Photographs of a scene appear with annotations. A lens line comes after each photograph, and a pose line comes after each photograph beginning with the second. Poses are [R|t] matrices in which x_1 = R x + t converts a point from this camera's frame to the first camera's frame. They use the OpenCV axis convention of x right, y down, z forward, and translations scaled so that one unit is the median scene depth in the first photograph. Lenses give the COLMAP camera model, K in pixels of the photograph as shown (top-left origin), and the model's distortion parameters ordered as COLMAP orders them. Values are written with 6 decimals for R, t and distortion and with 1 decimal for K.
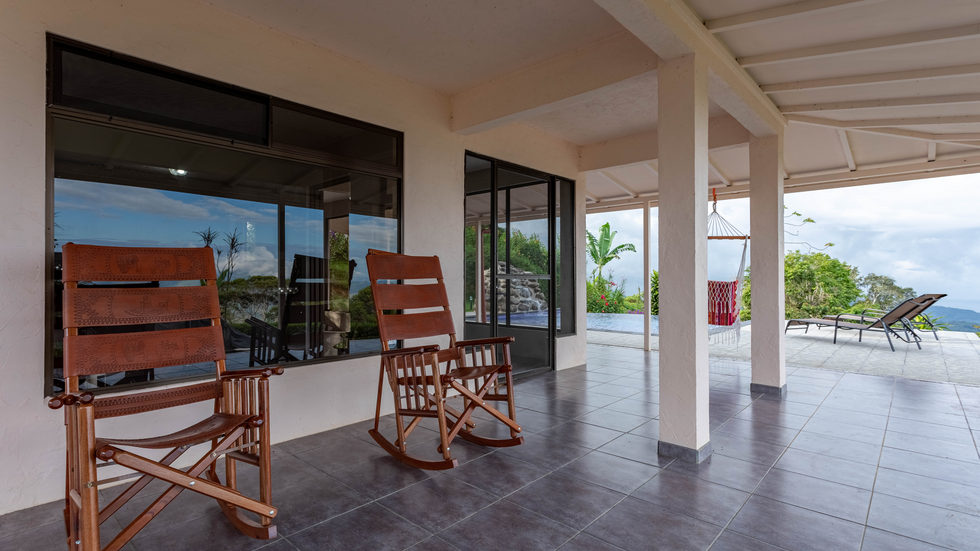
lens RADIAL K [[470.1, 0, 486.0], [0, 470.1, 277.5], [0, 0, 1]] dist [-0.000628, 0.002923]
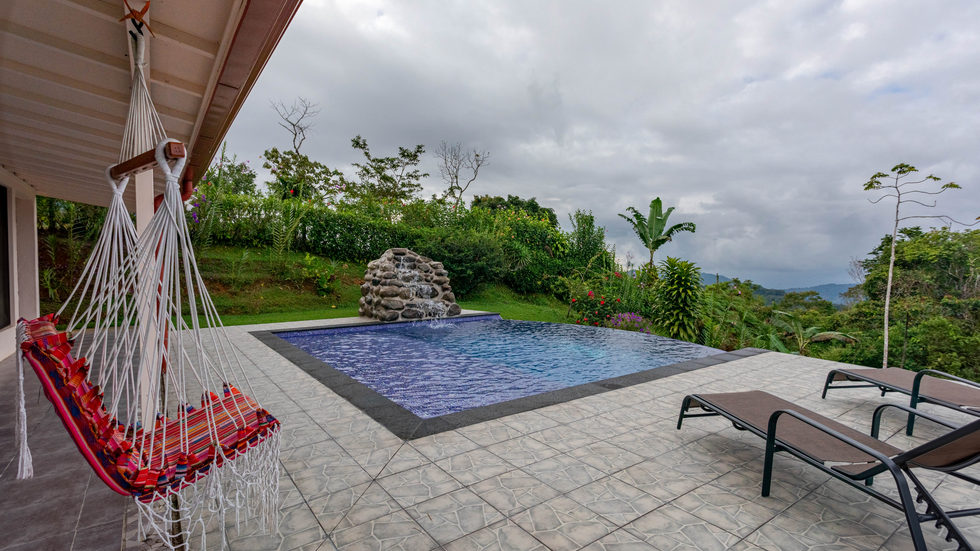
lens RADIAL K [[470.1, 0, 488.2], [0, 470.1, 274.4], [0, 0, 1]] dist [-0.000628, 0.002923]
pose [[0.980247, -0.000794, -0.197777, 0.127128], [0.005777, 0.999680, 0.024617, -0.004202], [0.197694, -0.025274, 0.979938, 0.133714]]
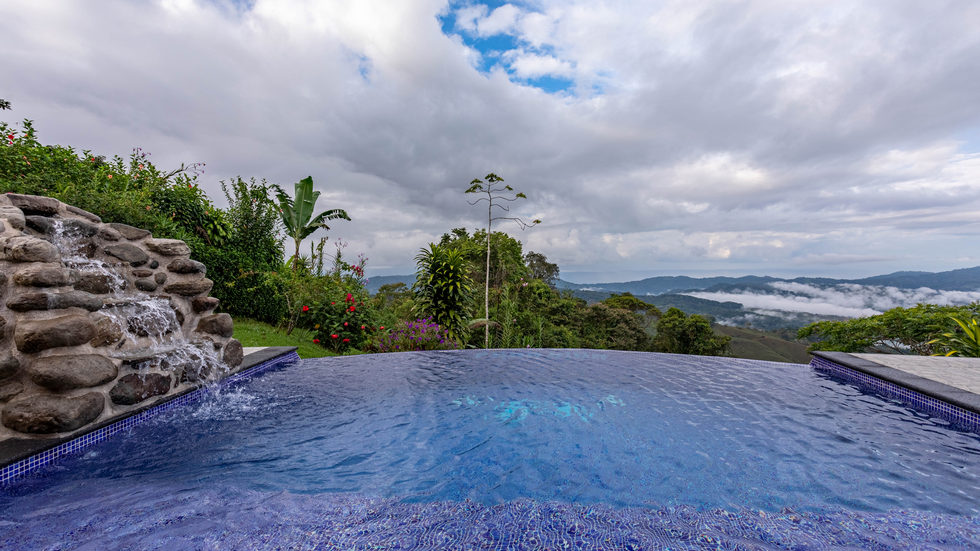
lens RADIAL K [[493.7, 0, 491.7], [0, 493.7, 258.1], [0, 0, 1]] dist [0.001019, 0.000155]
pose [[0.787802, -0.008986, 0.615863, 0.025755], [0.007120, 0.999960, 0.005483, -0.000354], [-0.615887, 0.000065, 0.787834, 0.271279]]
